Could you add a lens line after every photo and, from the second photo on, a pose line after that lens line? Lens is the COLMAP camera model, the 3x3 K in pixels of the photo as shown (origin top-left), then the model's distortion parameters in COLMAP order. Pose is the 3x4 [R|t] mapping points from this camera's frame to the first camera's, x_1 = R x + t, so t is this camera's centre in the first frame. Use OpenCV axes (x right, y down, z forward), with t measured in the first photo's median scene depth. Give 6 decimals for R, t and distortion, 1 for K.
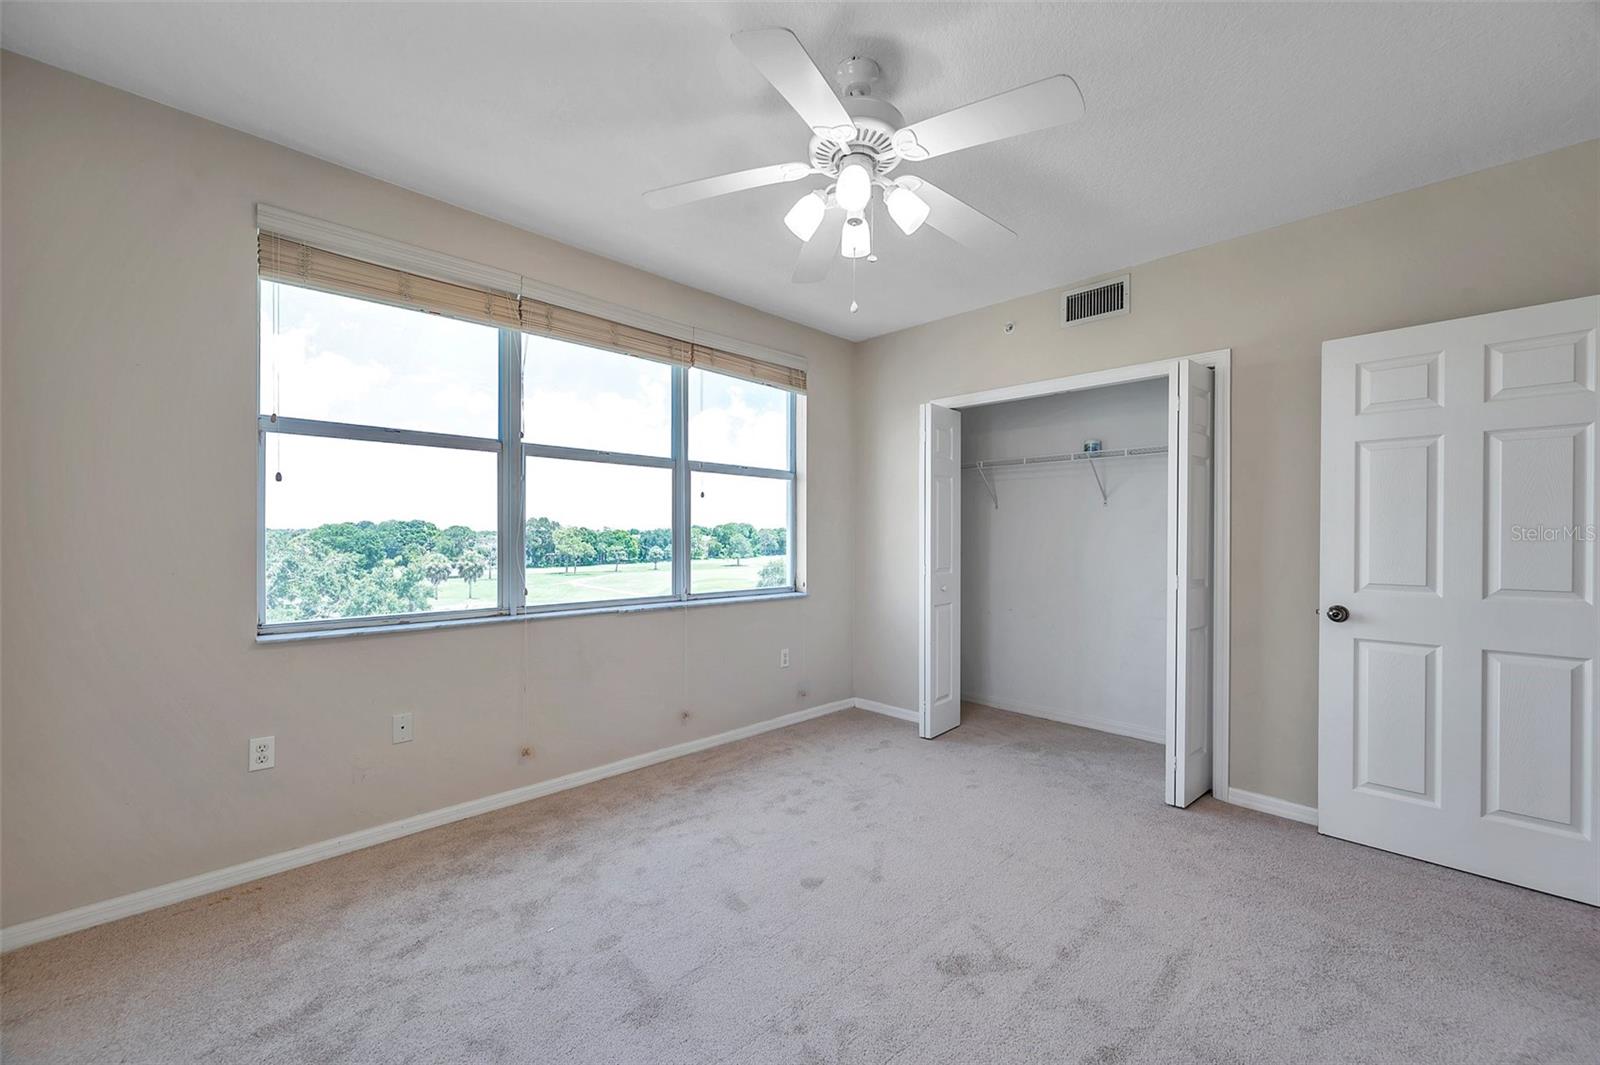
lens RADIAL K [[625.4, 0, 812.7], [0, 625.4, 534.7], [0, 0, 1]] dist [-0.003816, -0.000047]
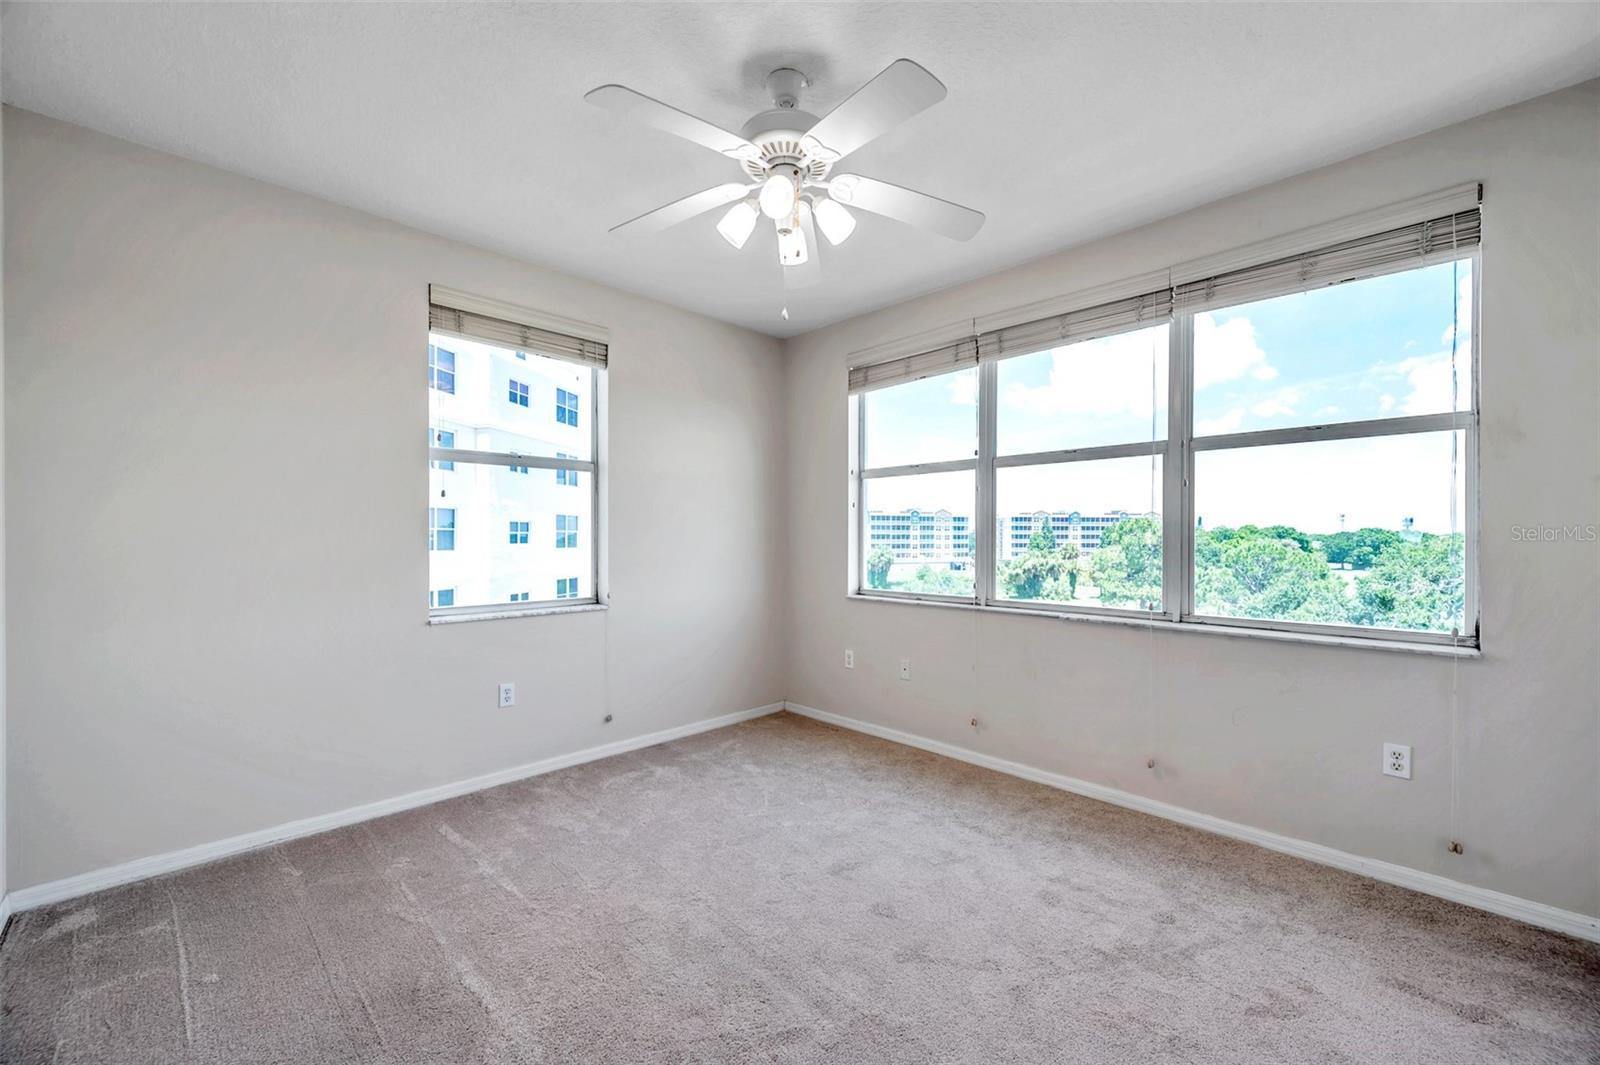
lens RADIAL K [[625.4, 0, 809.0], [0, 625.4, 537.2], [0, 0, 1]] dist [-0.003816, -0.000047]
pose [[-0.002726, -0.001270, -0.999995, 0.634843], [0.004016, 0.999991, -0.001281, -0.000170], [0.999988, -0.004019, -0.002721, 0.610067]]
